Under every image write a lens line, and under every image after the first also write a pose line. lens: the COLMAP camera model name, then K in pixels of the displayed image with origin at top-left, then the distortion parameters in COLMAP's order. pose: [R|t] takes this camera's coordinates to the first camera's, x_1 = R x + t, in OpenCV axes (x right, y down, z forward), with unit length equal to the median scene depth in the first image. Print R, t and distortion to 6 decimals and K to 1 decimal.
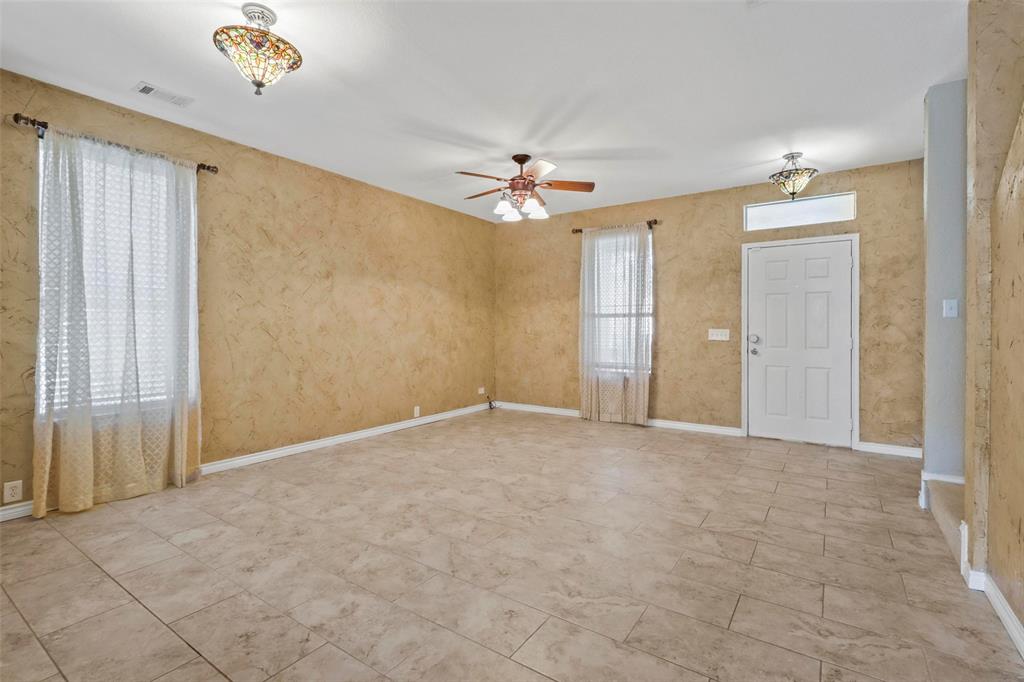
lens RADIAL K [[476.3, 0, 511.5], [0, 476.3, 331.1], [0, 0, 1]] dist [0.001137, -0.001684]
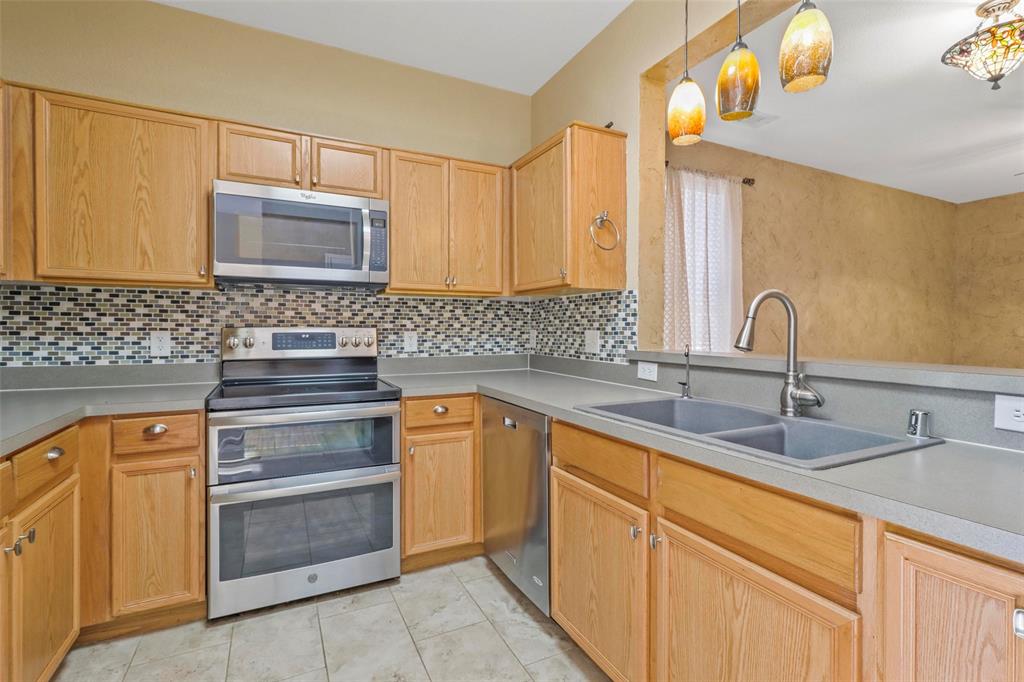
lens RADIAL K [[476.3, 0, 516.1], [0, 476.3, 335.6], [0, 0, 1]] dist [0.001137, -0.001684]
pose [[0.868979, 0.010271, -0.494743, -0.446856], [-0.005744, 0.999927, 0.010671, -0.001263], [0.494816, -0.006431, 0.868974, -0.159880]]
